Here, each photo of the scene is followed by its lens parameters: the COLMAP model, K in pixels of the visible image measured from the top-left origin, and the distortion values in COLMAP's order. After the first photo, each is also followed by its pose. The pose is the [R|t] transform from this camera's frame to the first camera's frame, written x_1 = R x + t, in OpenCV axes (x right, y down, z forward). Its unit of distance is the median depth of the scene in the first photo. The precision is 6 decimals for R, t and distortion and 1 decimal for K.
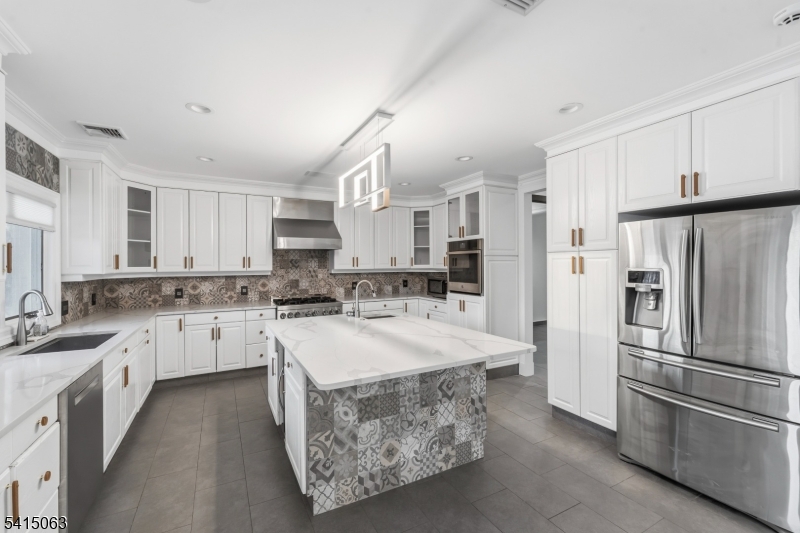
lens RADIAL K [[342.9, 0, 399.7], [0, 342.9, 266.0], [0, 0, 1]] dist [0.000789, 0.000984]
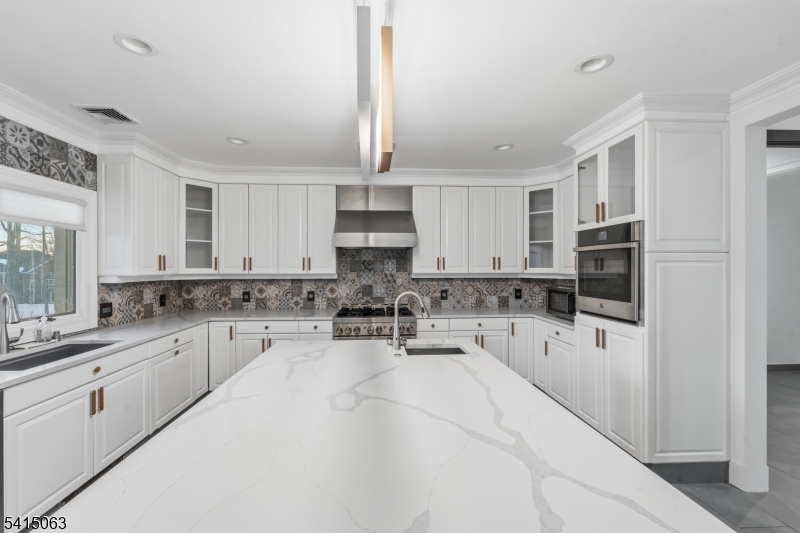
lens RADIAL K [[342.9, 0, 386.9], [0, 342.9, 269.4], [0, 0, 1]] dist [0.000789, 0.000984]
pose [[0.902615, 0.008157, -0.430372, 0.105140], [-0.007468, 0.999967, 0.003290, -0.001112], [0.430384, 0.000244, 0.902646, 0.316211]]
